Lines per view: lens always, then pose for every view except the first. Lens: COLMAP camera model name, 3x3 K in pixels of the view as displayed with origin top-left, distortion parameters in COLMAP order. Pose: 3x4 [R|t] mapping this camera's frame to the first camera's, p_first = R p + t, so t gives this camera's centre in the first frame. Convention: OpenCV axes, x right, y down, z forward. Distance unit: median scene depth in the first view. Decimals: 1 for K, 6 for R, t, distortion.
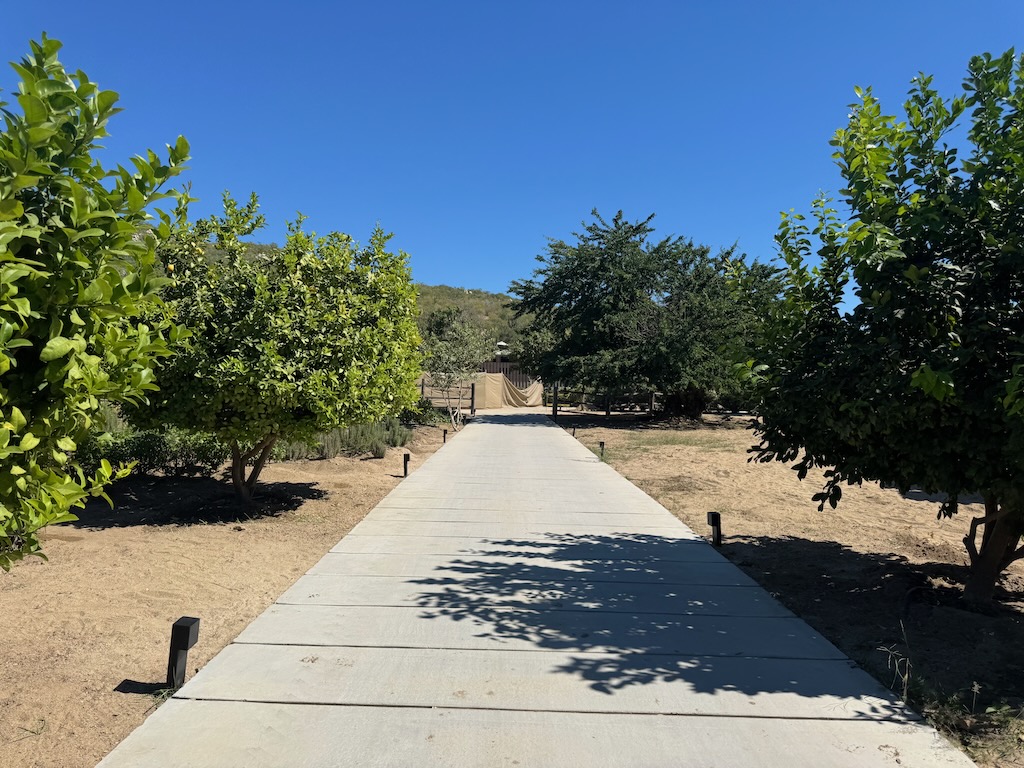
lens RADIAL K [[719.2, 0, 512.0], [0, 719.2, 384.0], [0, 0, 1]] dist [-0.000846, -0.000113]
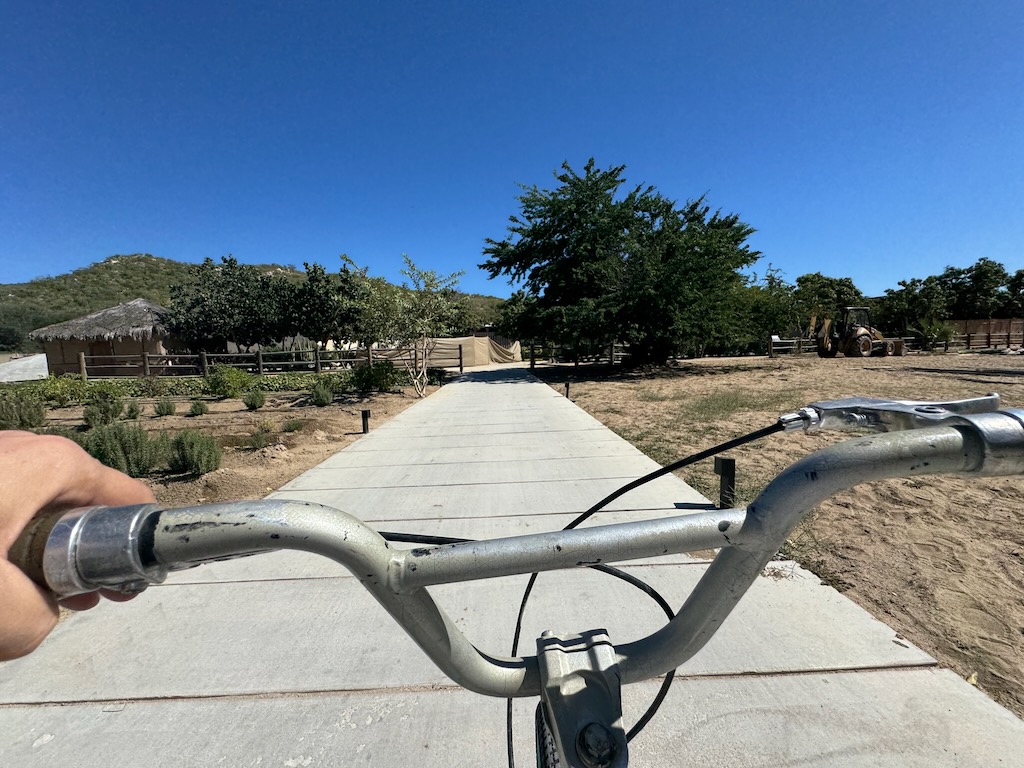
lens RADIAL K [[410.1, 0, 512.0], [0, 410.1, 384.0], [0, 0, 1]] dist [-0.000043, -0.000007]
pose [[0.998209, -0.055284, 0.022854, 0.010943], [0.053171, 0.995000, 0.084539, 0.012127], [-0.027414, -0.083173, 0.996158, 0.387738]]
